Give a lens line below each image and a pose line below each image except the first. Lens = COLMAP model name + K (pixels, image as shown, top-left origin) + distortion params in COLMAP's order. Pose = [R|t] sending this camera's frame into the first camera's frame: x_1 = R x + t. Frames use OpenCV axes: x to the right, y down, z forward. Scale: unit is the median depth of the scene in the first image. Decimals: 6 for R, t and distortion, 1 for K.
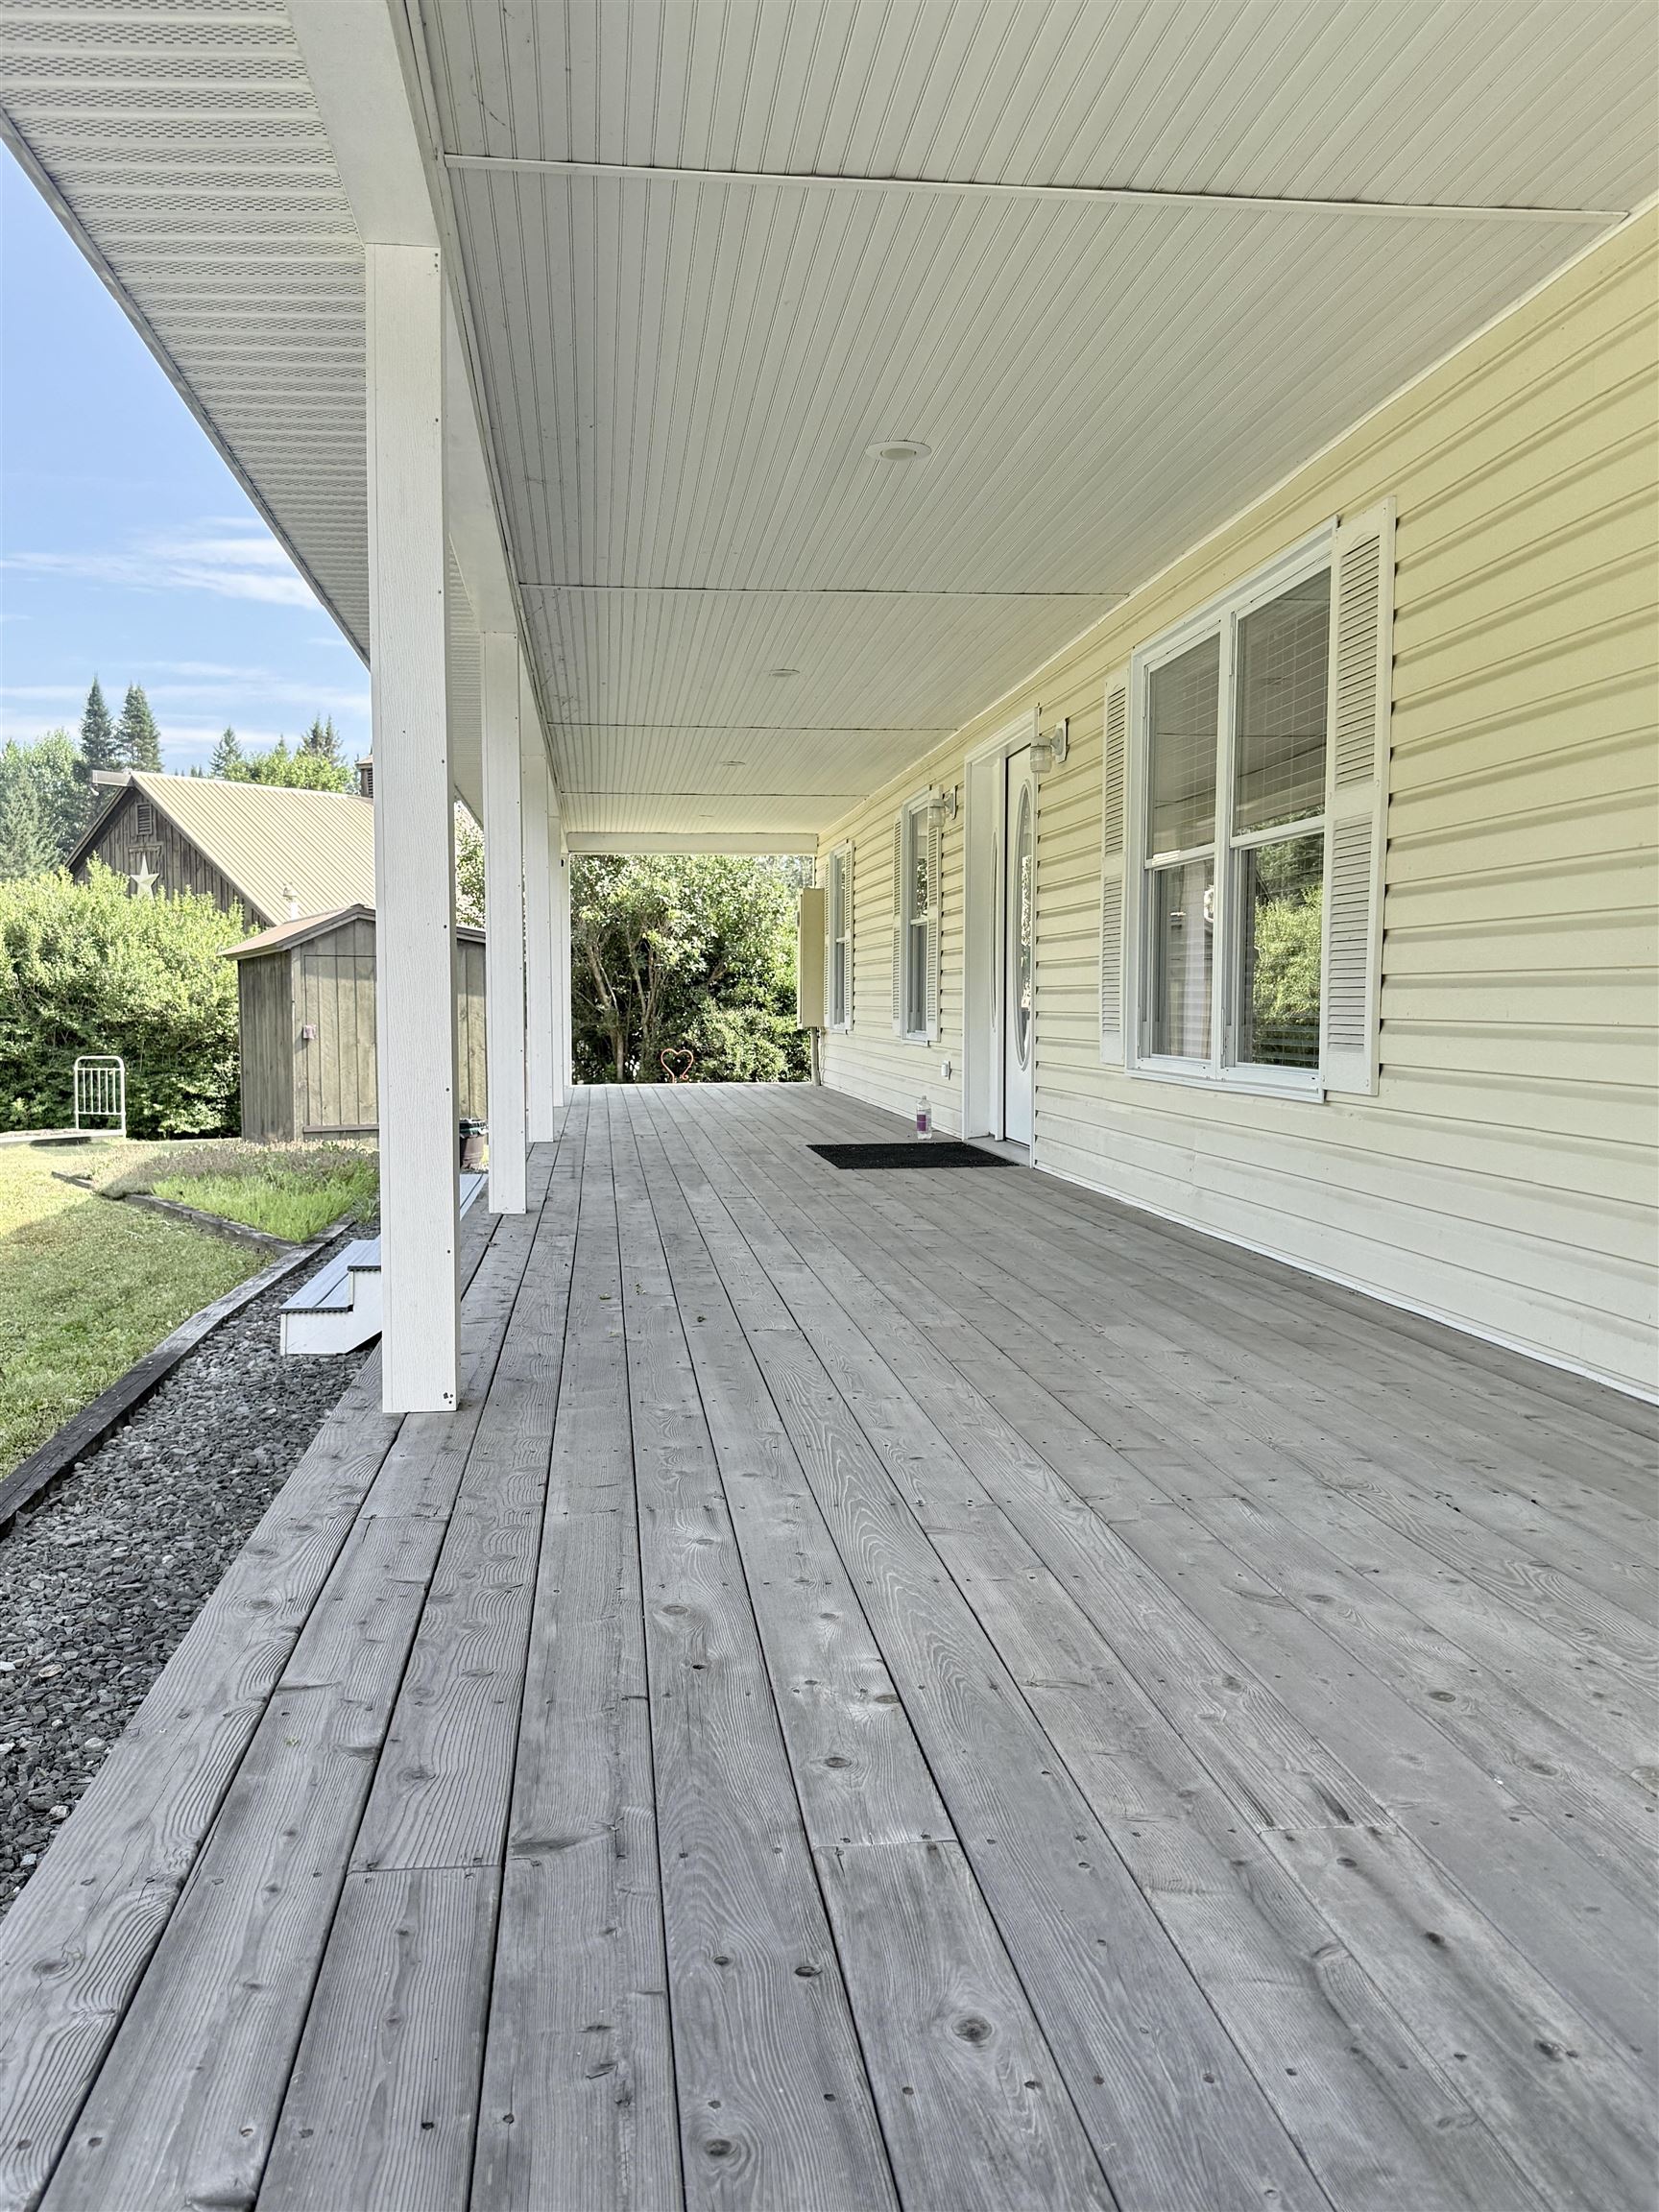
lens RADIAL K [[1998.3, 0, 826.7], [0, 1998.3, 1108.5], [0, 0, 1]] dist [0.001986, 0.000319]
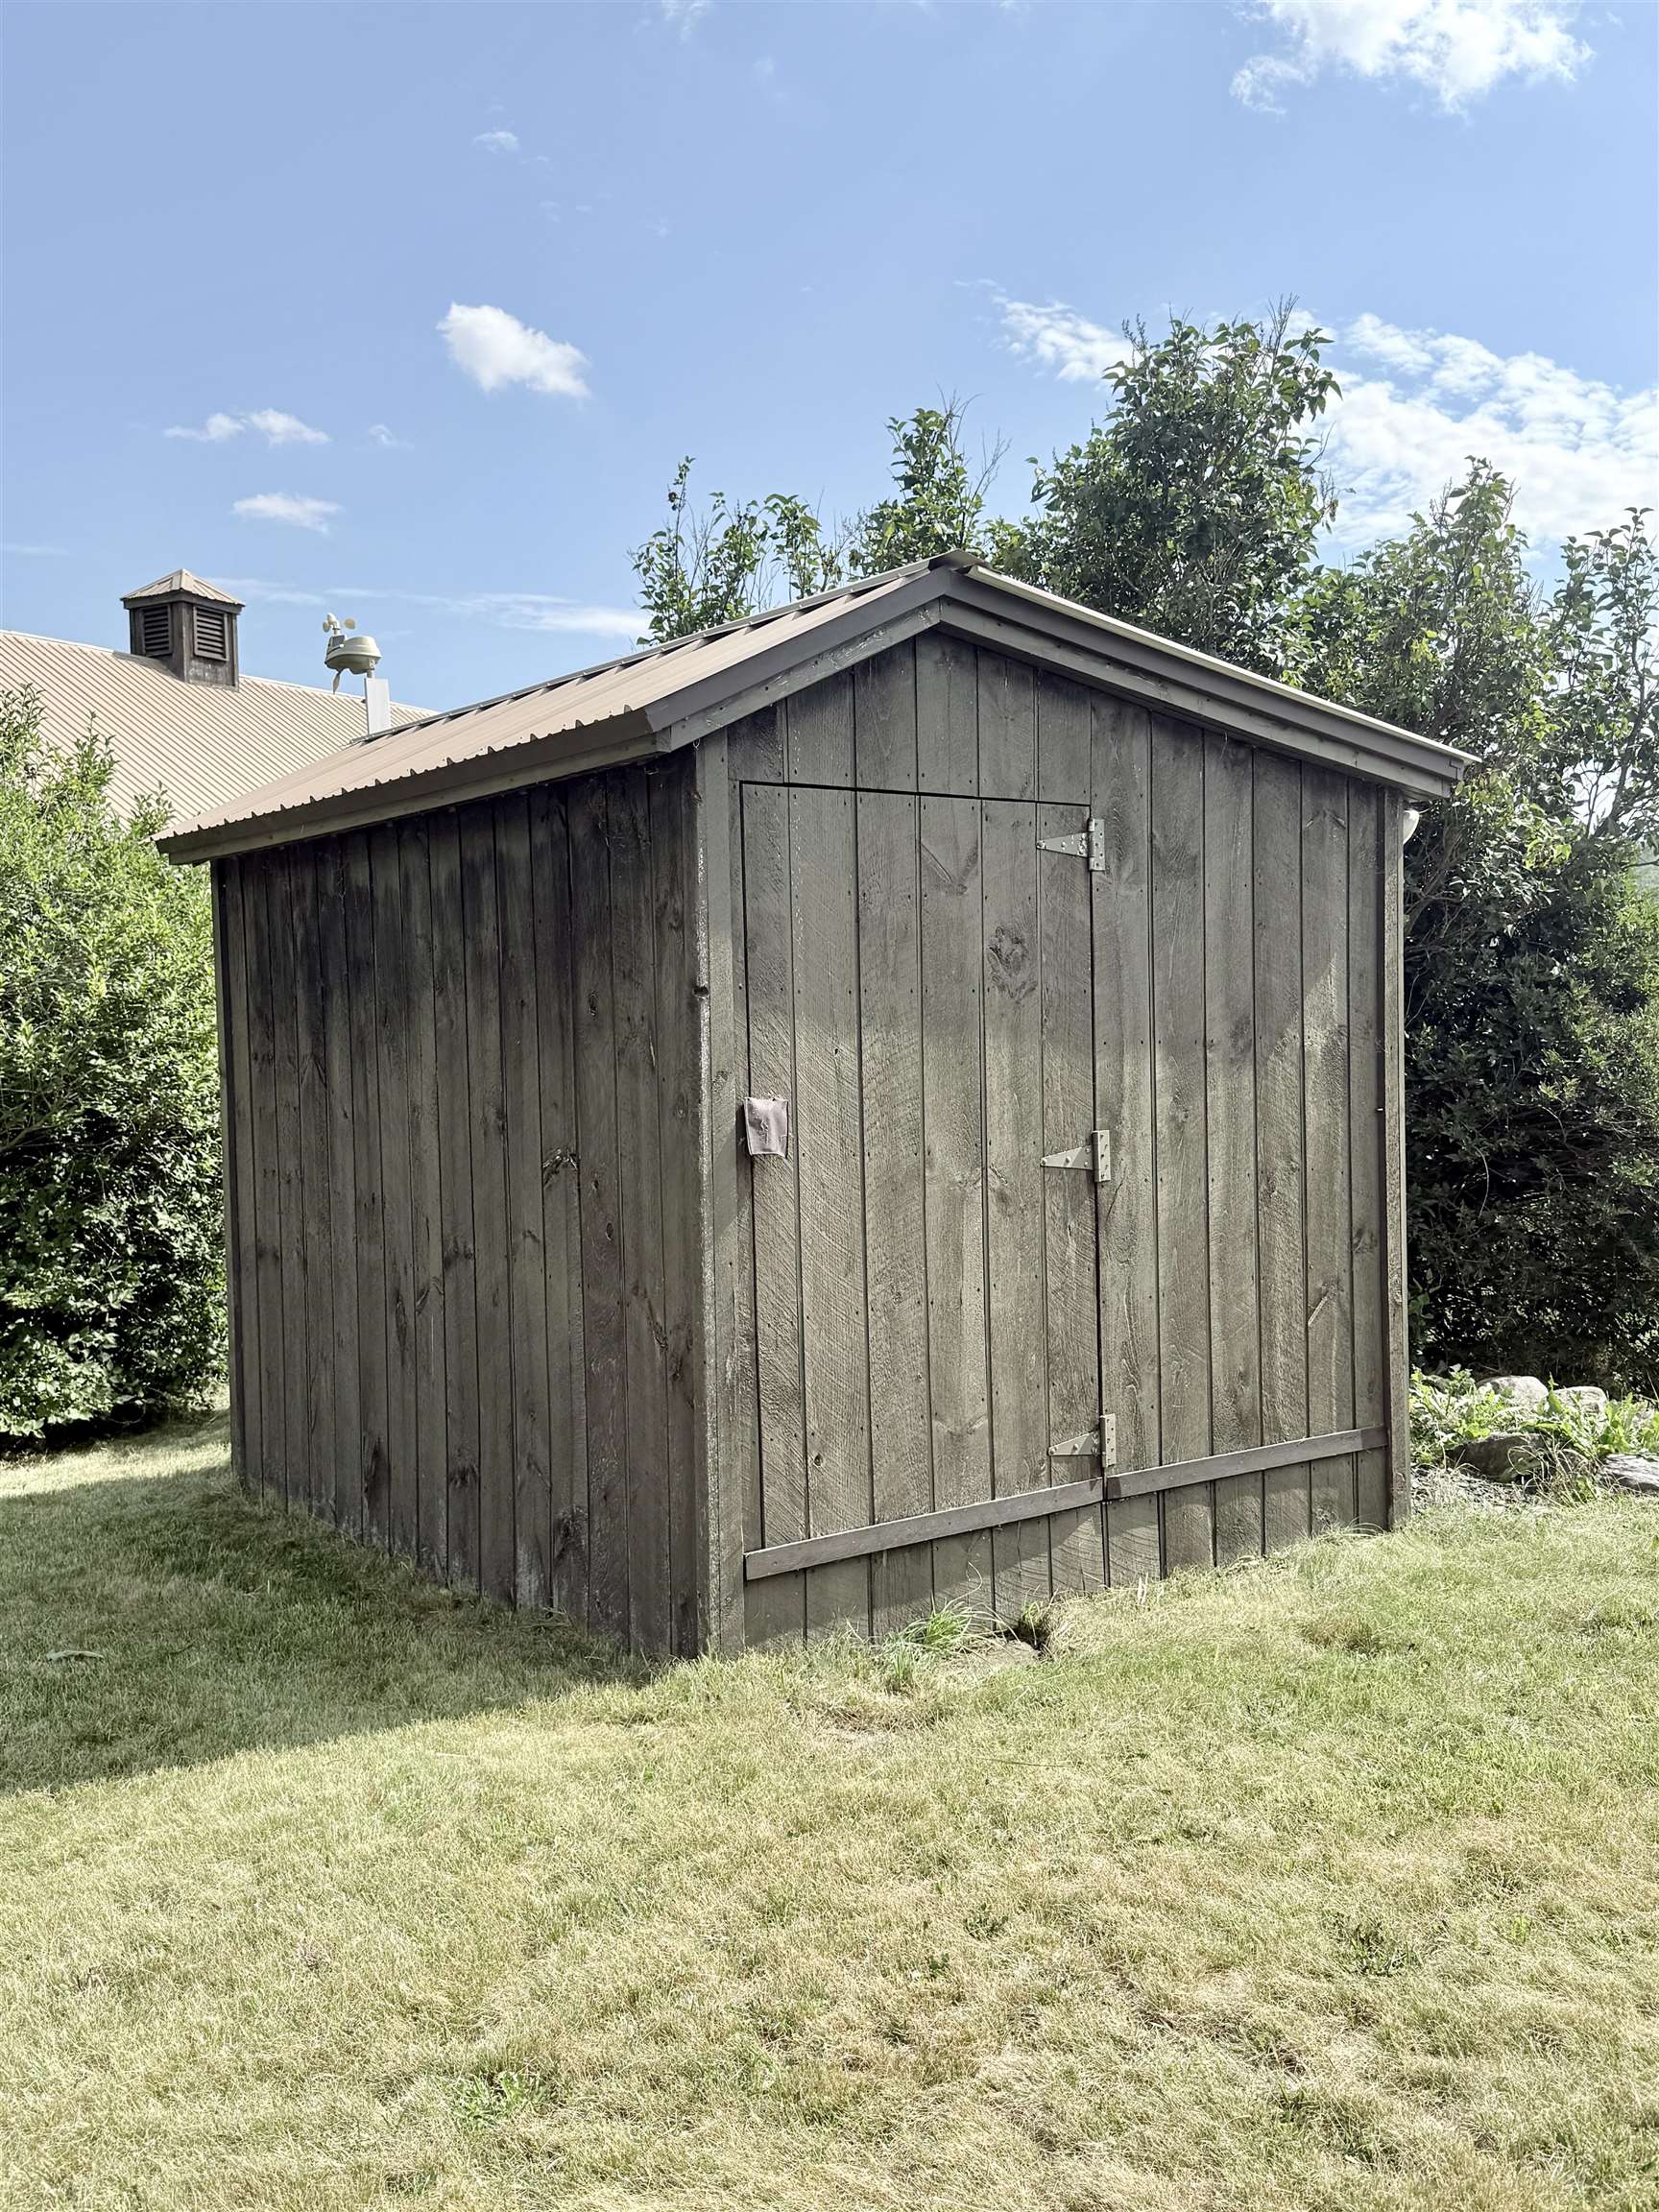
lens RADIAL K [[2133.2, 0, 828.8], [0, 2133.2, 1106.0], [0, 0, 1]] dist [0.000628, 0.000000]
pose [[0.985011, -0.023844, 0.170837, -0.290293], [0.025508, 0.999646, -0.007549, -0.038498], [-0.170597, 0.011794, 0.985270, 0.760851]]
